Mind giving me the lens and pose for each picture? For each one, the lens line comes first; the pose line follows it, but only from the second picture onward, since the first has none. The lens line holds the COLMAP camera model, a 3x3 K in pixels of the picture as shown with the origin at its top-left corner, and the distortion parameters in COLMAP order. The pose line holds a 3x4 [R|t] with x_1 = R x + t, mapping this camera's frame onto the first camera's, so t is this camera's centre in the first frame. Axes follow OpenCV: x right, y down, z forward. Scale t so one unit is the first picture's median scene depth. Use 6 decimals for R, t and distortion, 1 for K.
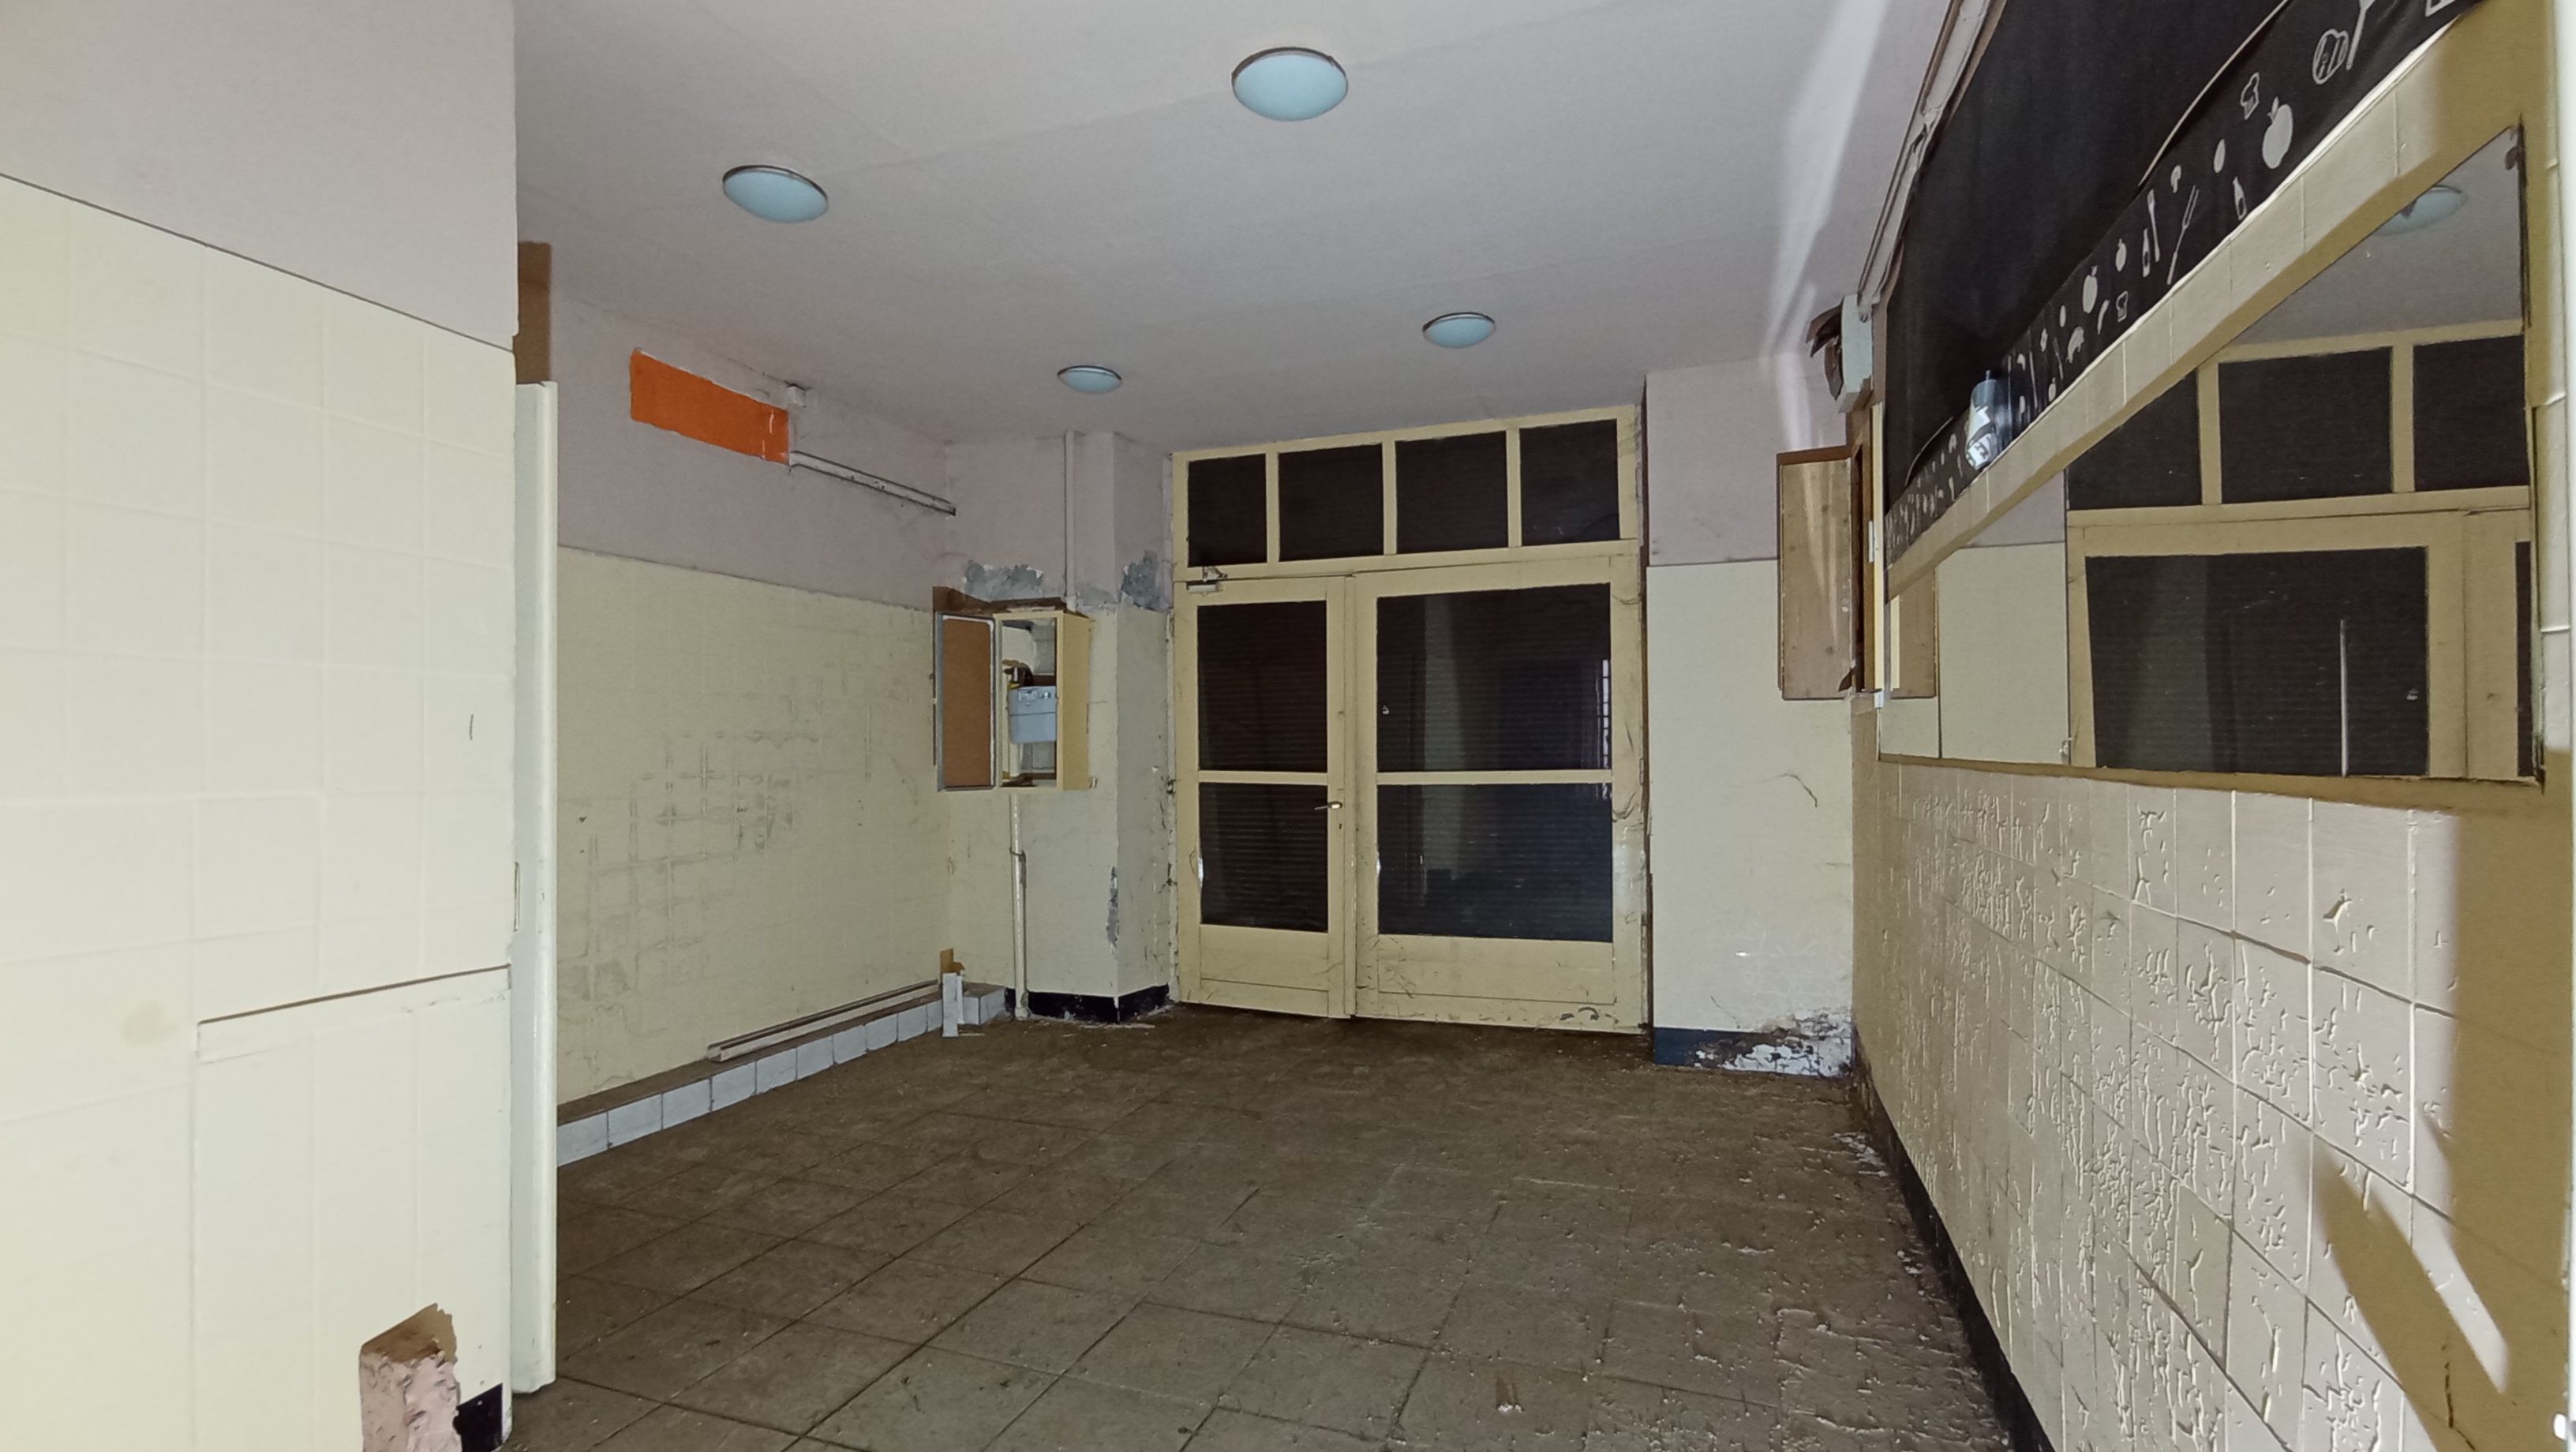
lens RADIAL K [[1167.2, 0, 1294.4], [0, 1167.2, 737.6], [0, 0, 1]] dist [-0.027464, 0.023905]
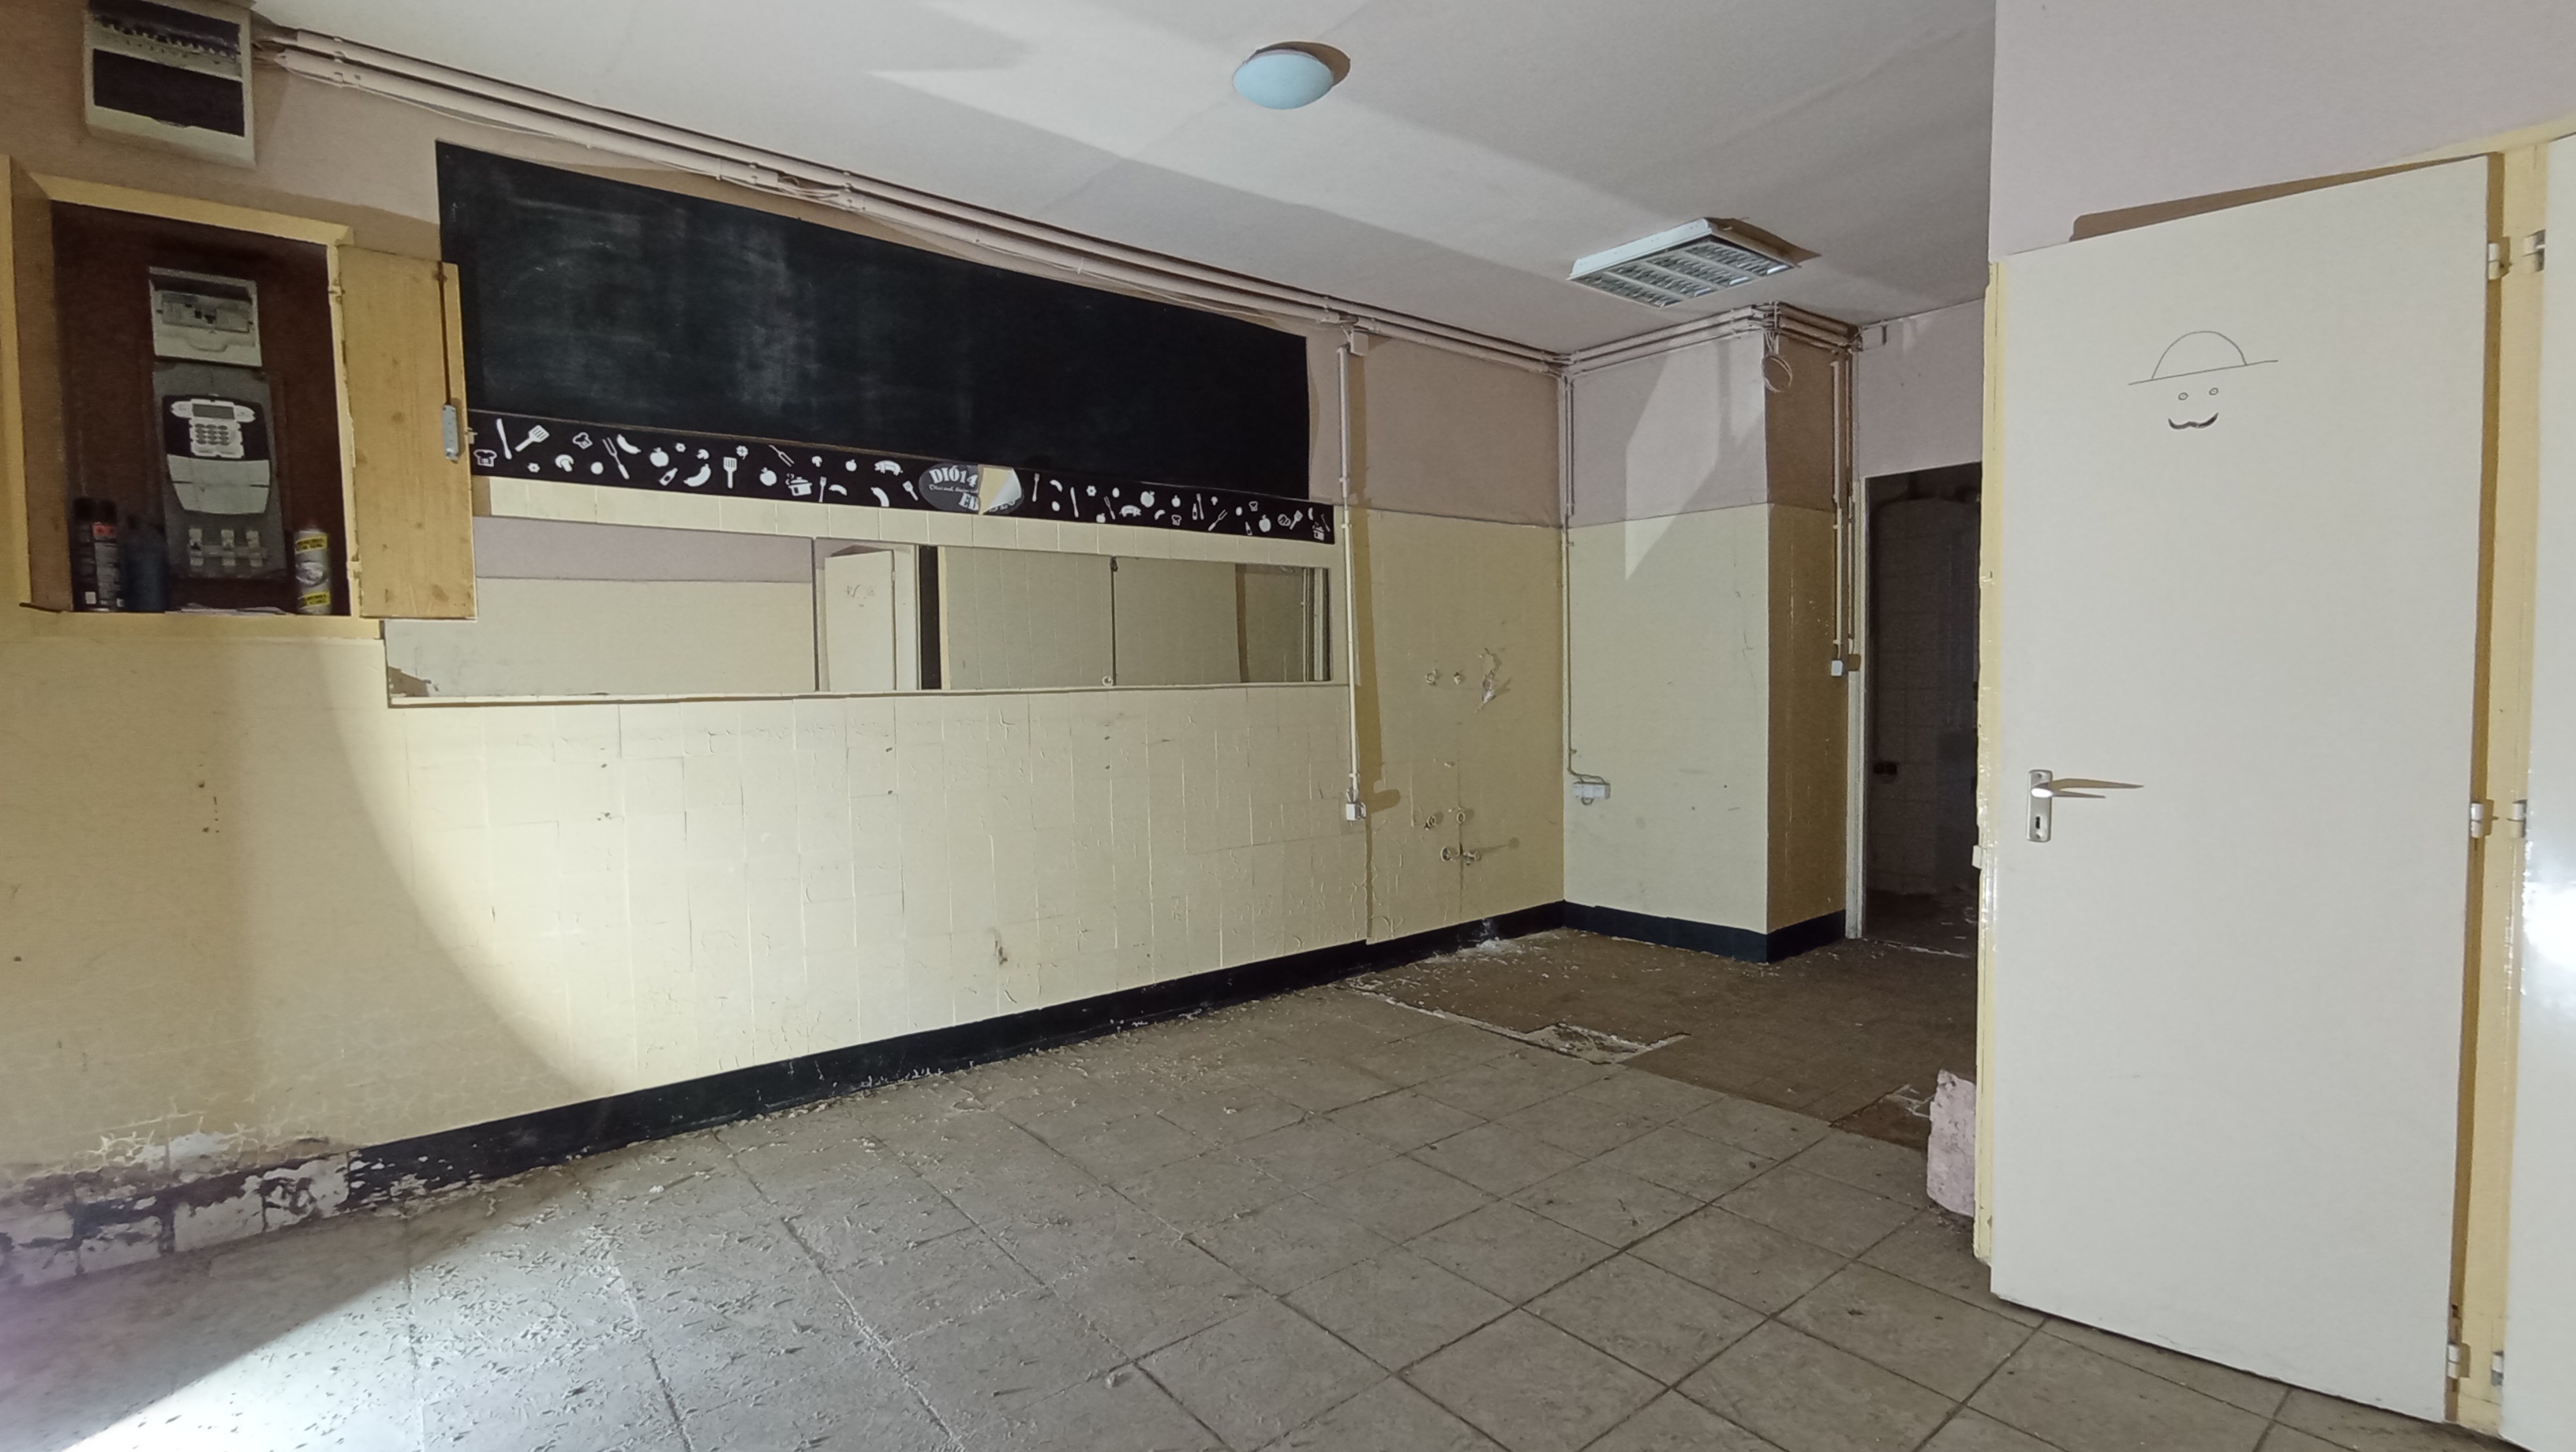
lens RADIAL K [[1167.2, 0, 1294.4], [0, 1167.2, 737.6], [0, 0, 1]] dist [-0.027464, 0.023905]
pose [[-0.860799, -0.006435, 0.508904, -0.367029], [0.015109, 0.999156, 0.038191, 0.020401], [-0.508721, 0.040564, -0.859975, 1.250973]]
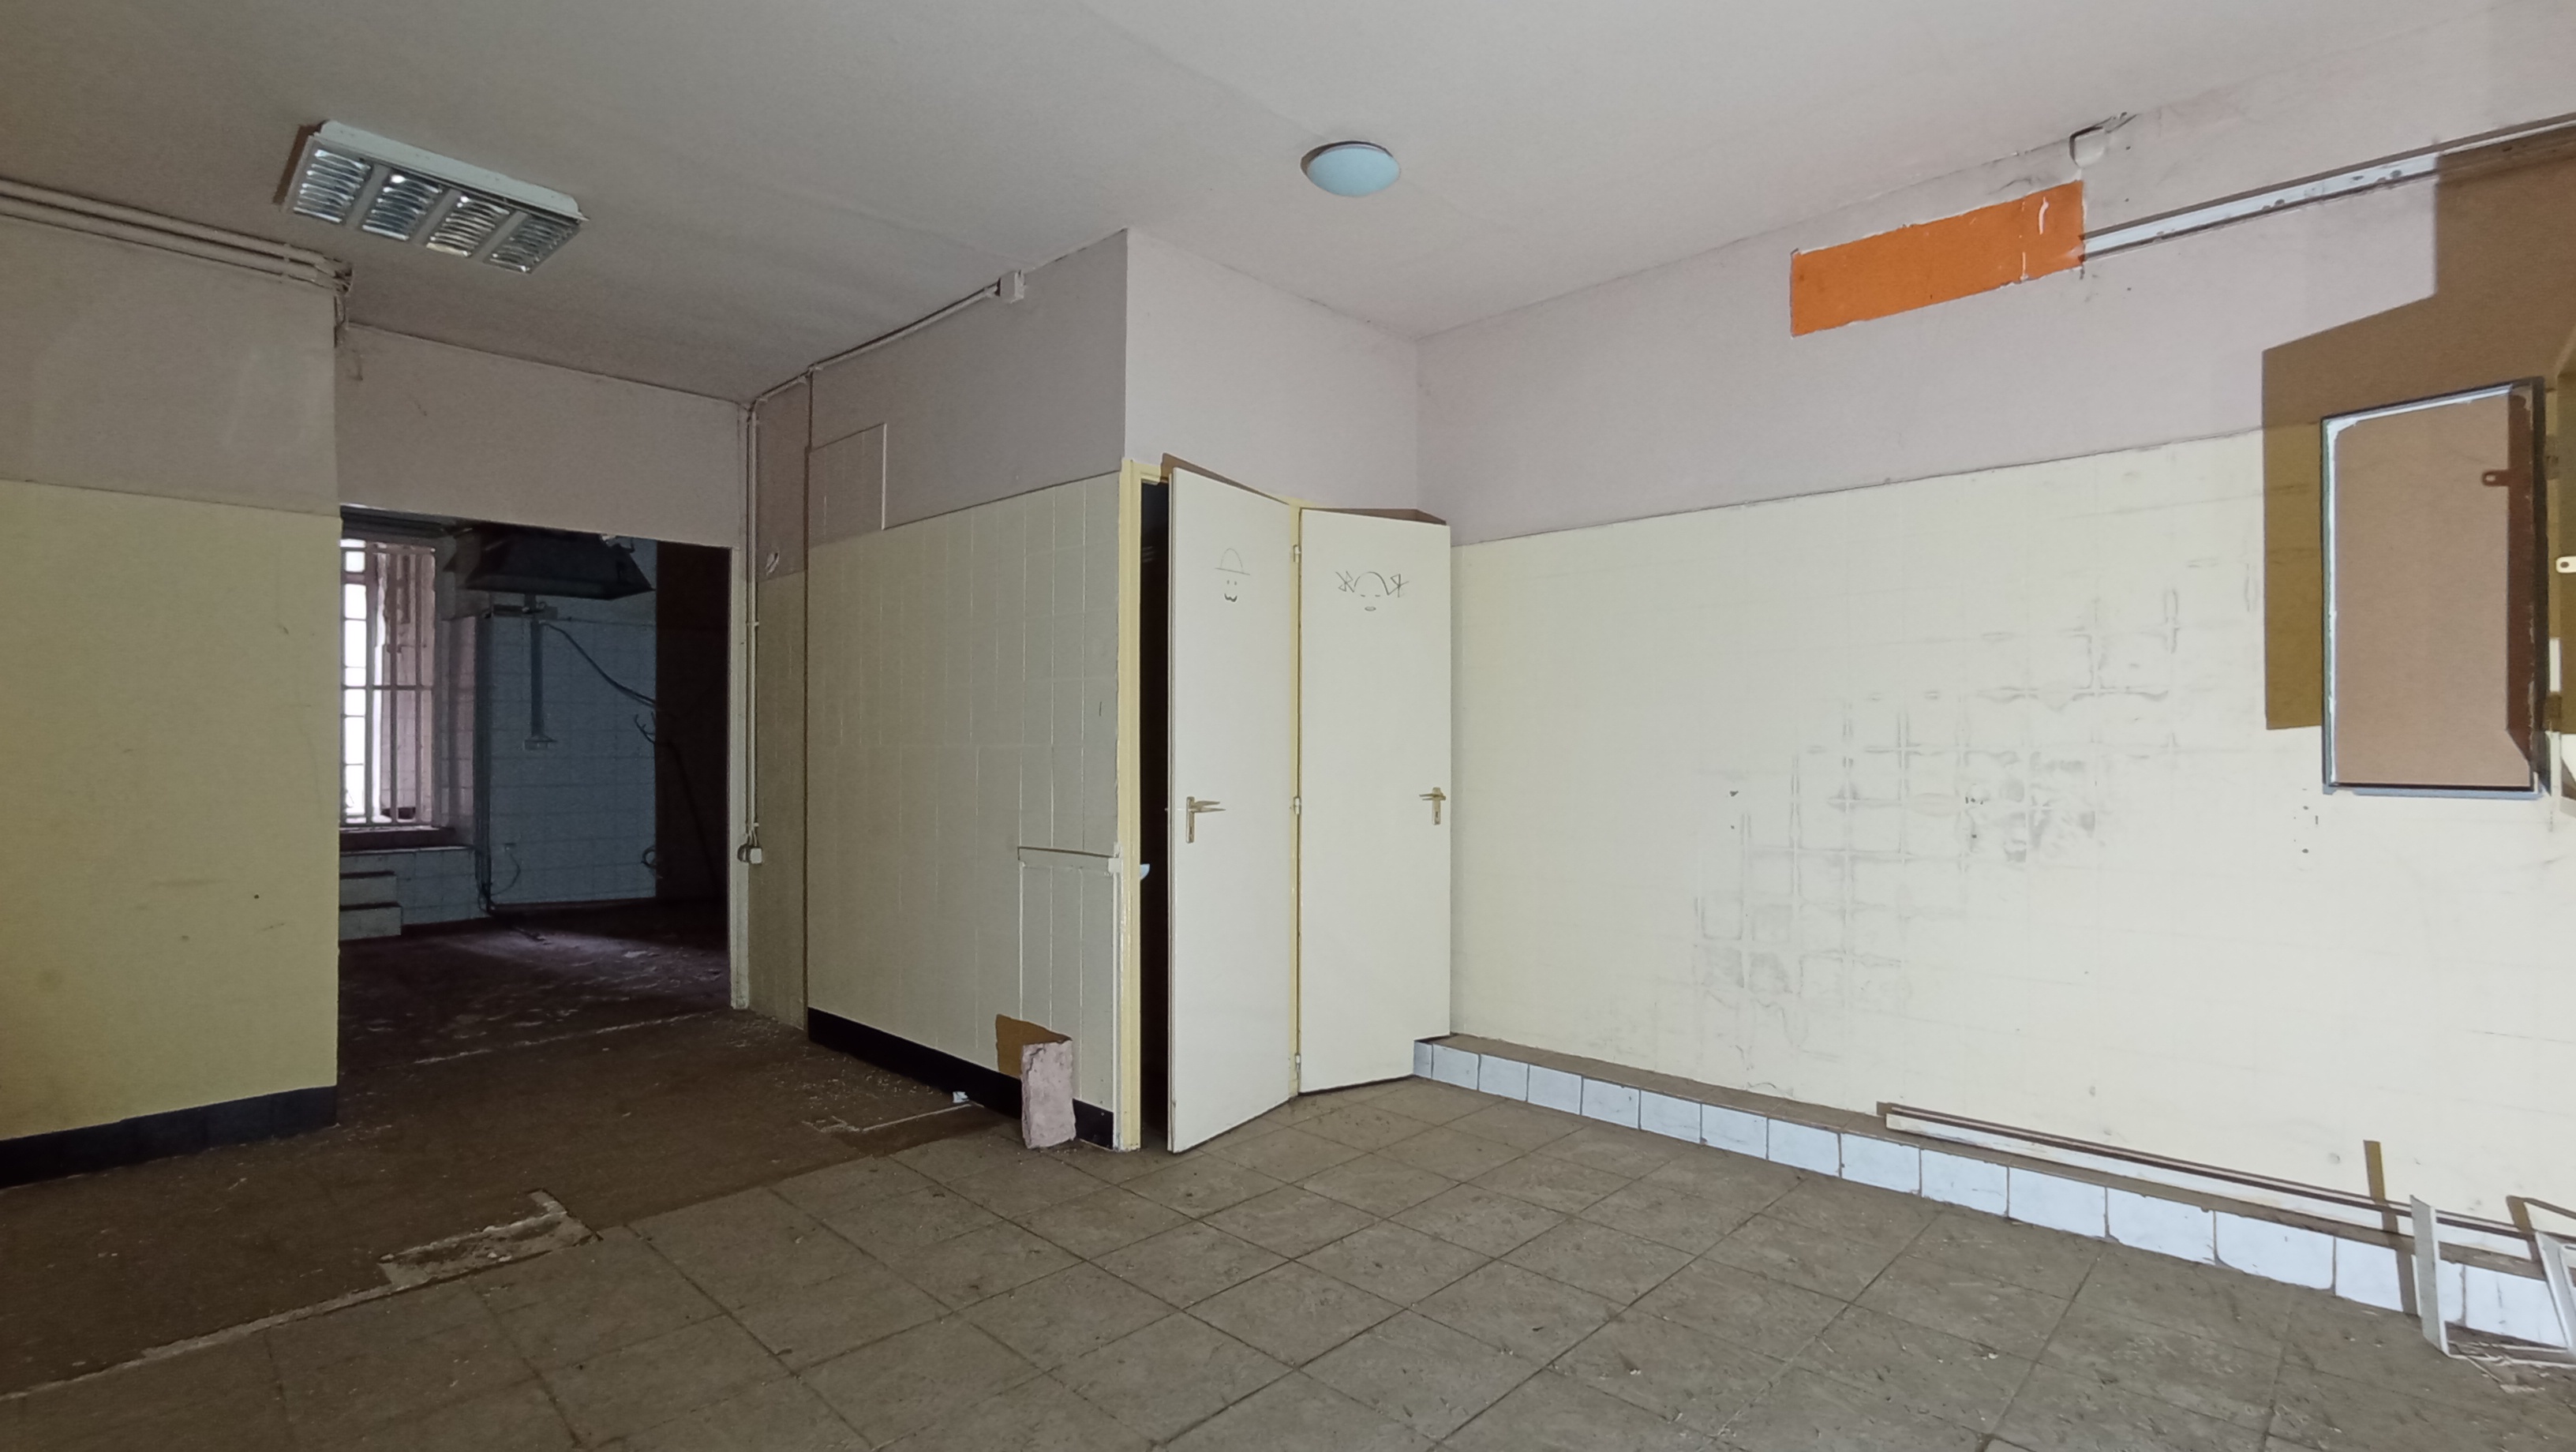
lens RADIAL K [[1167.2, 0, 1294.4], [0, 1167.2, 737.6], [0, 0, 1]] dist [-0.027464, 0.023905]
pose [[-0.403807, 0.003290, -0.914838, 0.378141], [0.017221, 0.999844, -0.004005, 0.022457], [0.914682, -0.017372, -0.403800, 1.021843]]
